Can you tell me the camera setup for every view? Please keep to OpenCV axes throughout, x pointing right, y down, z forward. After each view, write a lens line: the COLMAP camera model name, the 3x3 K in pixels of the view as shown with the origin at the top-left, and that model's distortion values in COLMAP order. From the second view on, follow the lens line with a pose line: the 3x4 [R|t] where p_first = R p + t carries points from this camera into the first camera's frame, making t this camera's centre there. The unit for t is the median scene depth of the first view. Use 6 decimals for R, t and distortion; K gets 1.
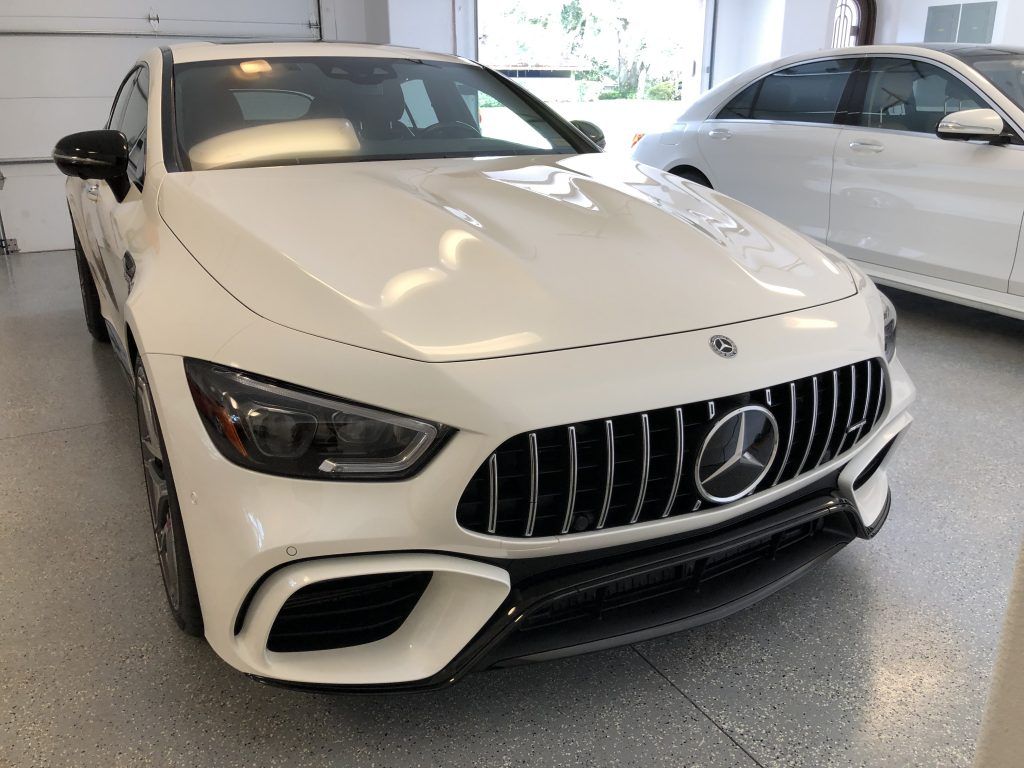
lens RADIAL K [[827.4, 0, 517.1], [0, 827.4, 378.0], [0, 0, 1]] dist [0.007324, 0.007514]
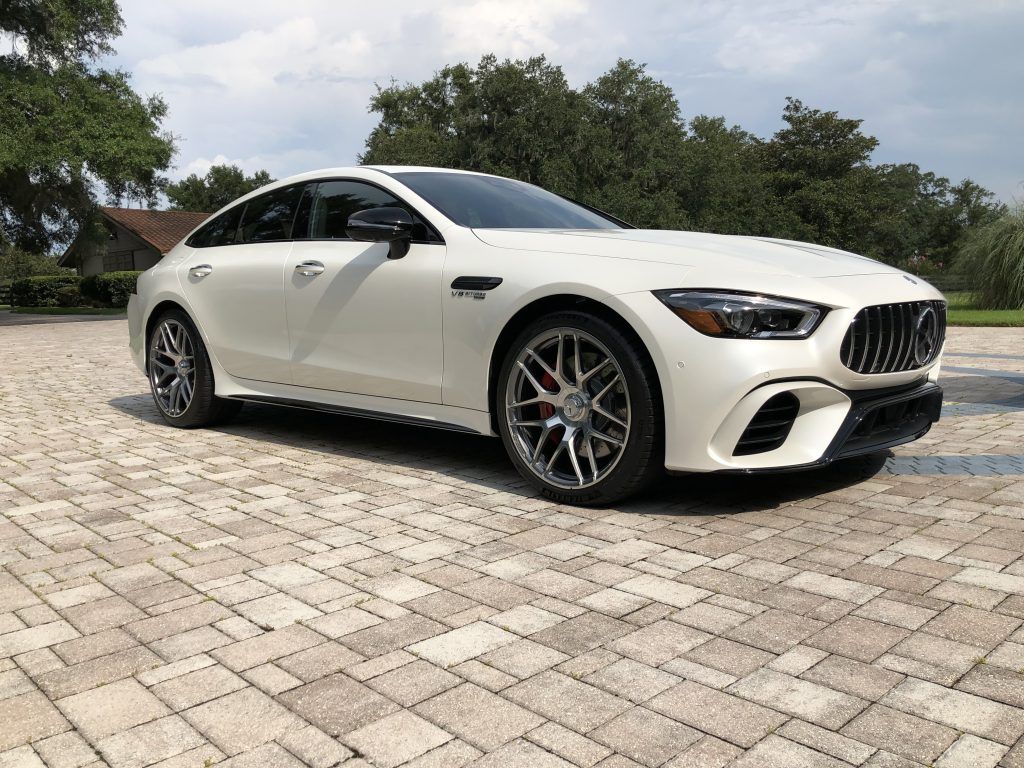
lens RADIAL K [[820.1, 0, 515.0], [0, 820.1, 390.6], [0, 0, 1]] dist [0.012985, -0.002914]
pose [[0.949702, -0.046299, 0.309713, -1.005153], [0.110777, 0.974732, -0.193974, 0.393697], [-0.292906, 0.218526, 0.930834, -0.366614]]
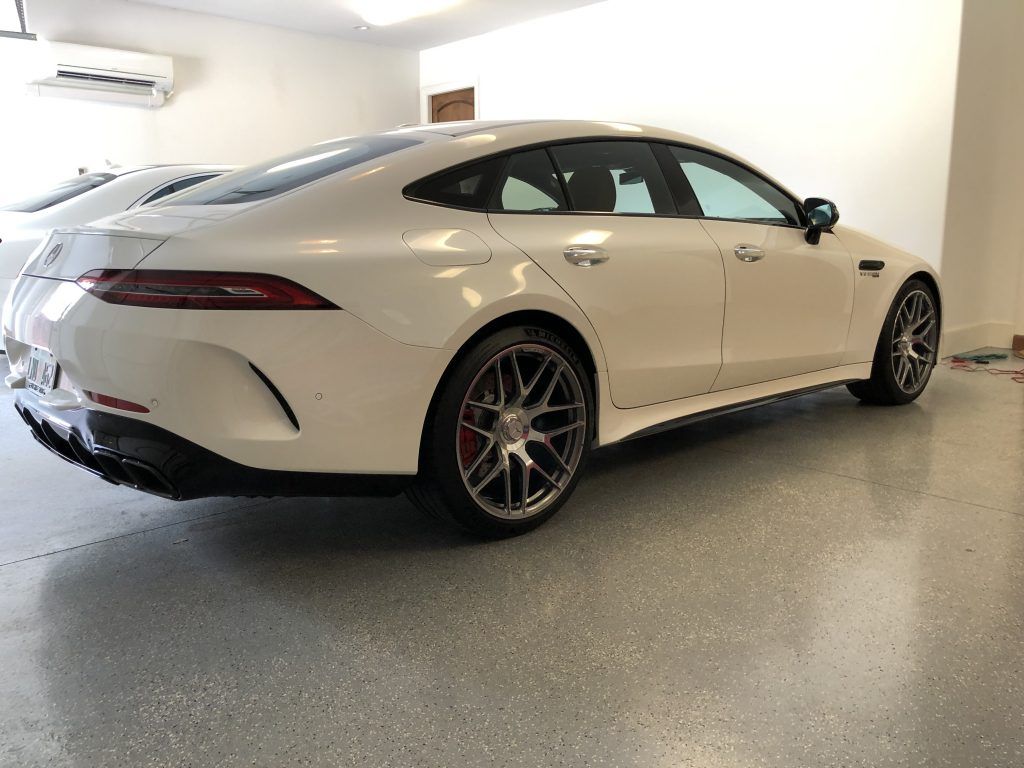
lens RADIAL K [[818.8, 0, 512.0], [0, 818.8, 384.0], [0, 0, 1]] dist [0.017214, 0.000616]
pose [[-0.217793, -0.174448, 0.960278, -2.566095], [0.321706, 0.916079, 0.239382, -0.719351], [-0.921451, 0.361063, -0.143395, 2.533717]]
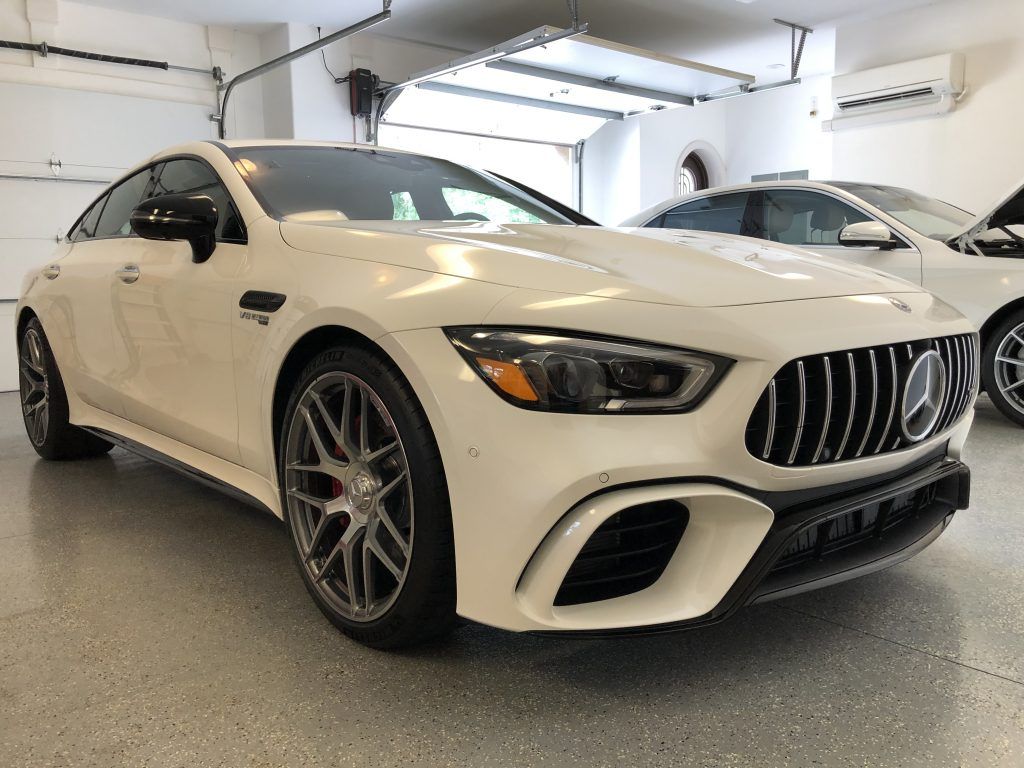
lens RADIAL K [[827.4, 0, 517.1], [0, 827.4, 378.0], [0, 0, 1]] dist [0.007324, 0.007514]
pose [[0.977340, -0.035250, 0.208721, -0.443741], [0.077634, 0.977018, -0.198516, 0.212432], [-0.196927, 0.210221, 0.957615, -0.004487]]
